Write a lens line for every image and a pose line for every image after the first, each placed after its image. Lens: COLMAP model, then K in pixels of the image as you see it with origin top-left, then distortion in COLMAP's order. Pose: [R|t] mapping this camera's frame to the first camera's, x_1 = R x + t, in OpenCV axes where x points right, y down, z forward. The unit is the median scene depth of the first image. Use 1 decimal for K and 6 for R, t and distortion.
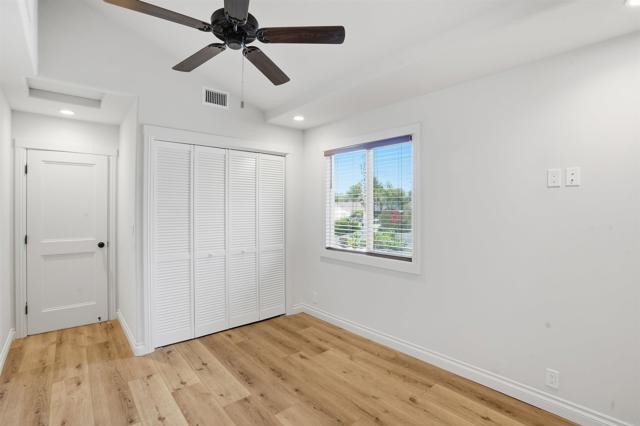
lens RADIAL K [[296.8, 0, 320.0], [0, 296.8, 213.0], [0, 0, 1]] dist [-0.045312, 0.014157]
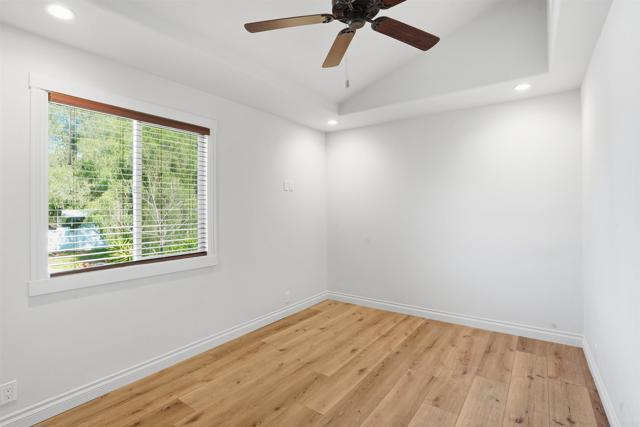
lens RADIAL K [[296.8, 0, 320.0], [0, 296.8, 213.5], [0, 0, 1]] dist [-0.045312, 0.014157]
pose [[-0.196071, -0.010988, 0.980528, -0.774393], [0.034582, 0.999238, 0.018112, 0.019099], [-0.979980, 0.037460, -0.195542, 0.846698]]
